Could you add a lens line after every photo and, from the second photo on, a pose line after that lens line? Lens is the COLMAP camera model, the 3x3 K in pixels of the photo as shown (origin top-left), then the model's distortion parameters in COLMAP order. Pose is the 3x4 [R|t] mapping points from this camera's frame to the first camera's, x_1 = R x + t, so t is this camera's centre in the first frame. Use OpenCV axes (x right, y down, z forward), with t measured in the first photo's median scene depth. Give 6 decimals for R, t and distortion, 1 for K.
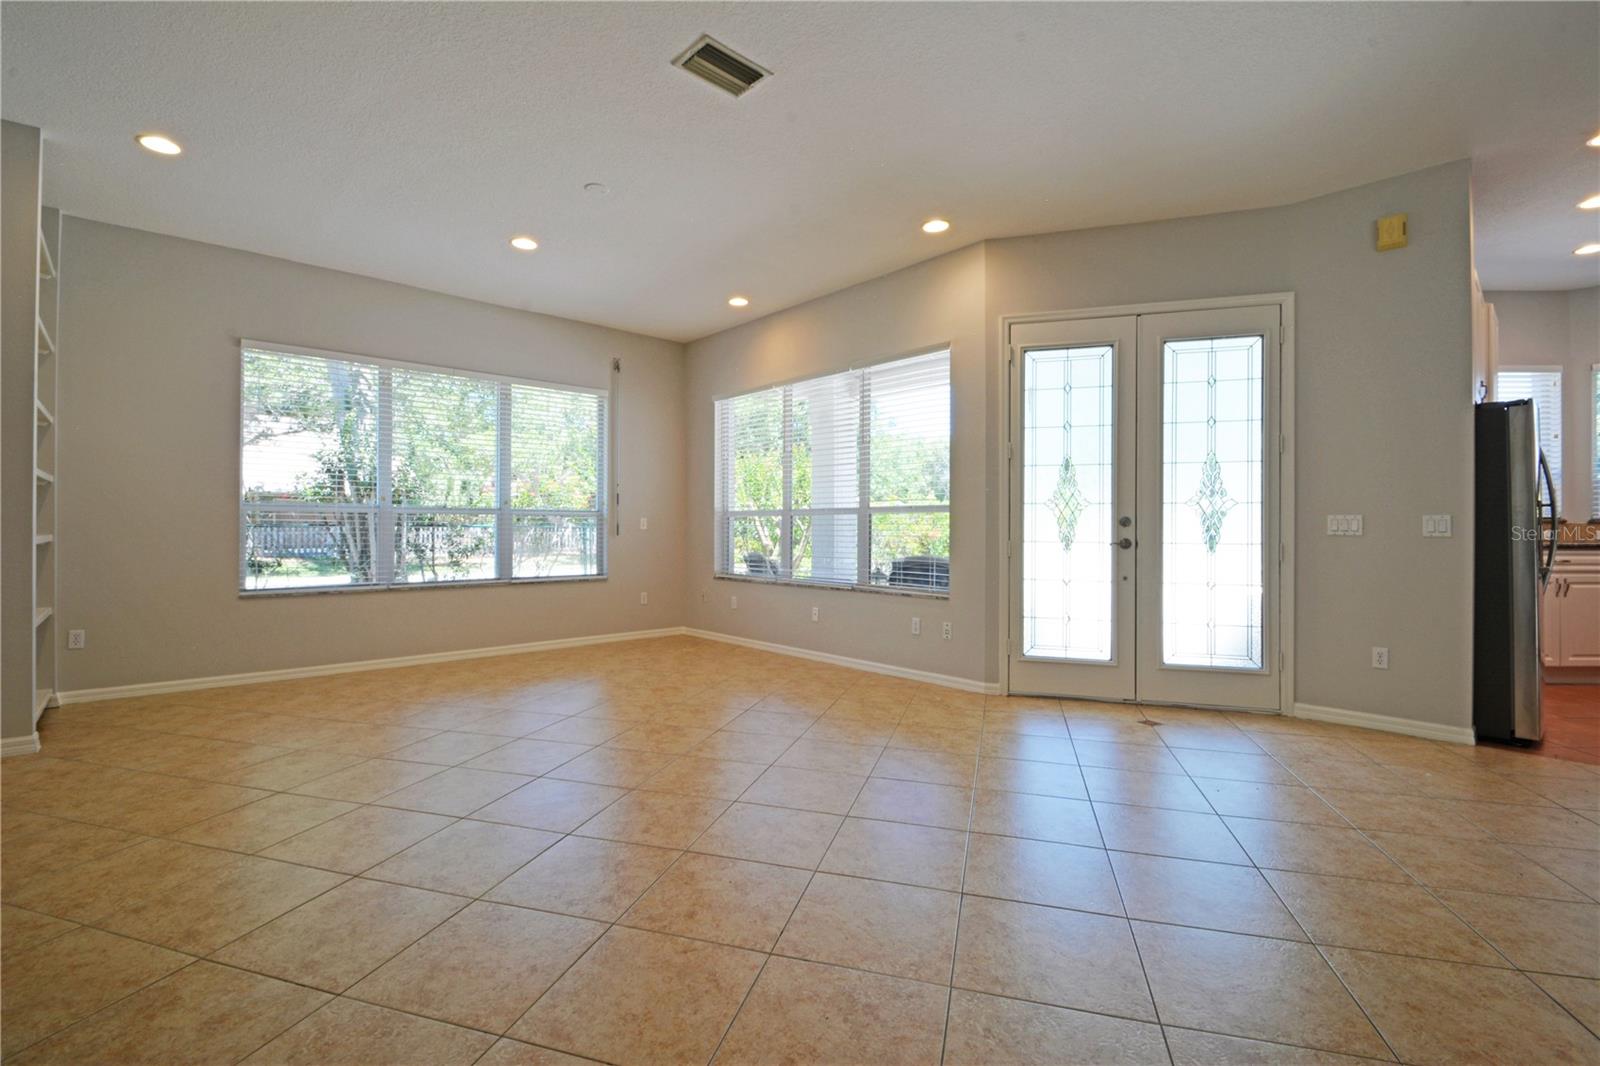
lens RADIAL K [[707.8, 0, 793.5], [0, 707.8, 526.5], [0, 0, 1]] dist [0.010968, -0.014673]
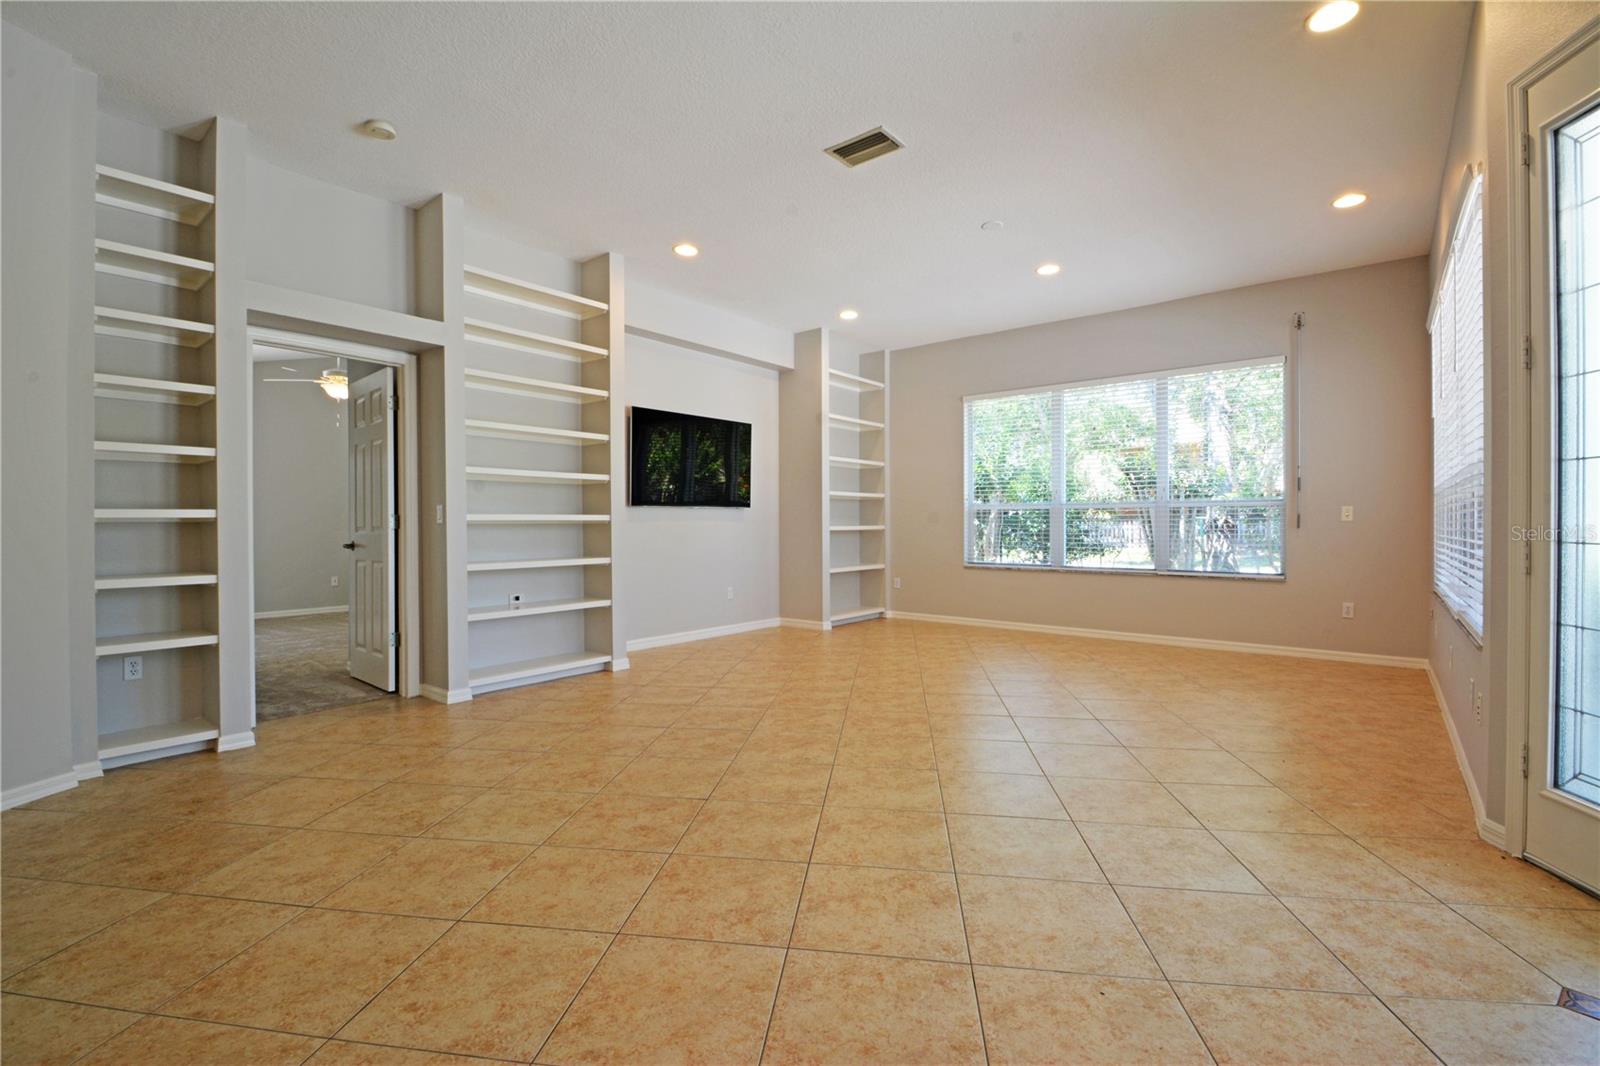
lens RADIAL K [[707.8, 0, 793.5], [0, 707.8, 526.5], [0, 0, 1]] dist [0.010968, -0.014673]
pose [[0.149584, 0.001555, -0.988748, 0.742939], [0.006783, 0.999974, 0.002599, 0.007052], [0.988726, -0.007096, 0.149570, 0.464589]]
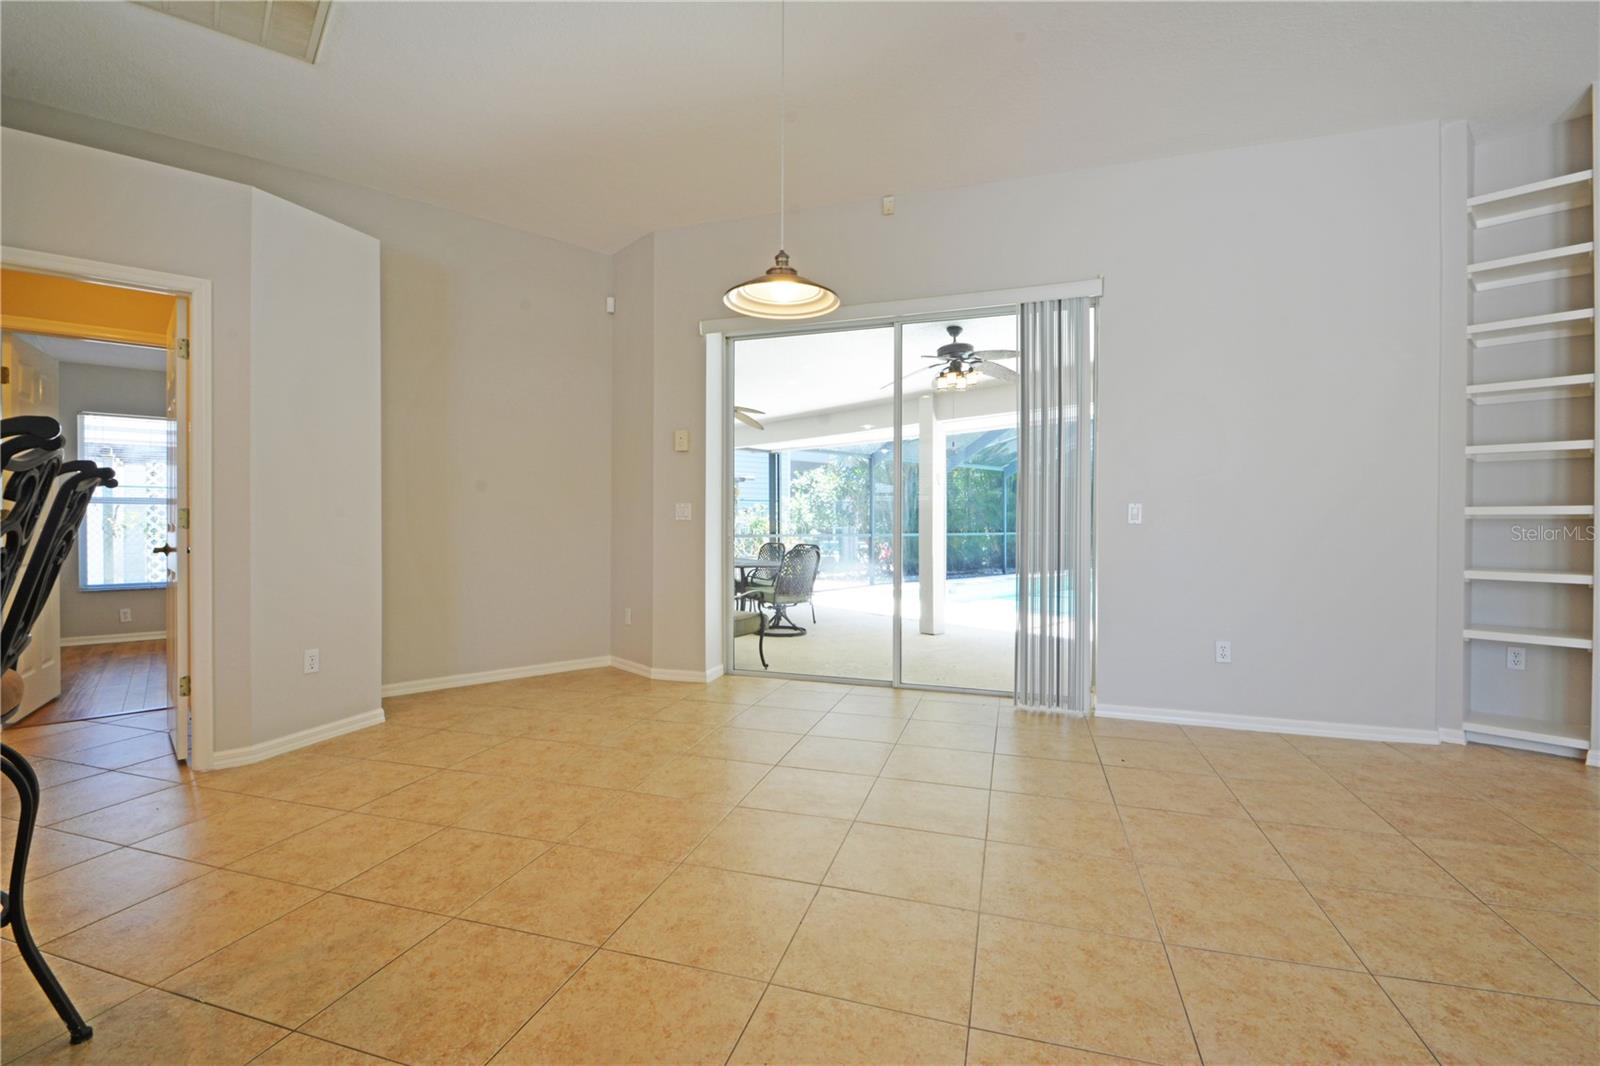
lens RADIAL K [[701.2, 0, 792.7], [0, 701.2, 526.8], [0, 0, 1]] dist [0.004193, -0.009394]
pose [[-0.999817, -0.005036, 0.018480, 0.686409], [-0.004923, 0.999969, 0.006133, 0.007747], [-0.018511, 0.006040, -0.999810, 0.670818]]
